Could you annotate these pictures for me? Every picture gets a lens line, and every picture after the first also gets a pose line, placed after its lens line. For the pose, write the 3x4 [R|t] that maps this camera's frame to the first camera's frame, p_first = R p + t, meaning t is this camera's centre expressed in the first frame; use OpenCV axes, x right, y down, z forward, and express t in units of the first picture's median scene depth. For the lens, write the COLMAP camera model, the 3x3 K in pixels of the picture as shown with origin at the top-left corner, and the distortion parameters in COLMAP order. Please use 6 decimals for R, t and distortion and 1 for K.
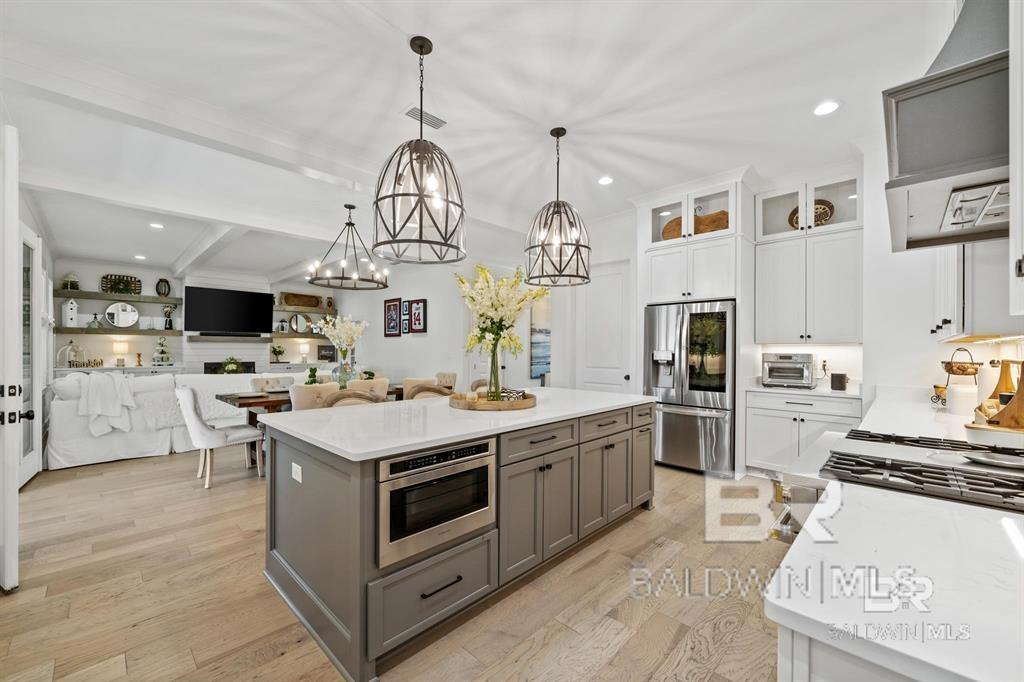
lens RADIAL K [[406.1, 0, 510.4], [0, 406.1, 346.0], [0, 0, 1]] dist [-0.000742, 0.000128]
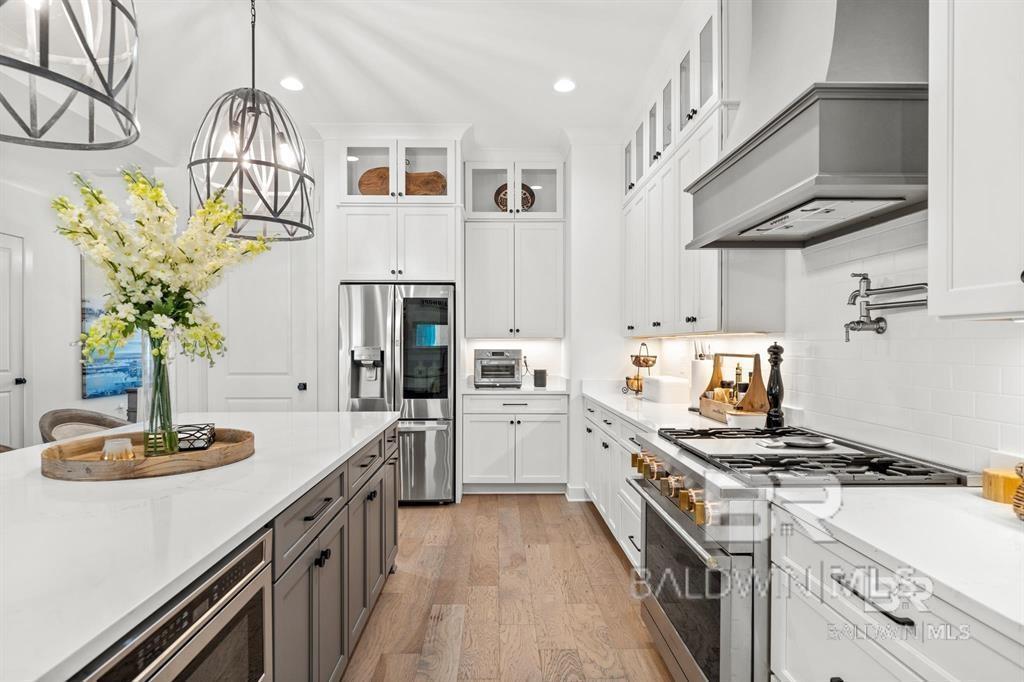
lens RADIAL K [[536.0, 0, 509.8], [0, 536.0, 347.3], [0, 0, 1]] dist [-0.001263, 0.000923]
pose [[0.700150, -0.007834, 0.713953, -0.147489], [-0.001825, 0.999917, 0.012762, -0.001020], [-0.713994, -0.010238, 0.700077, 0.169222]]
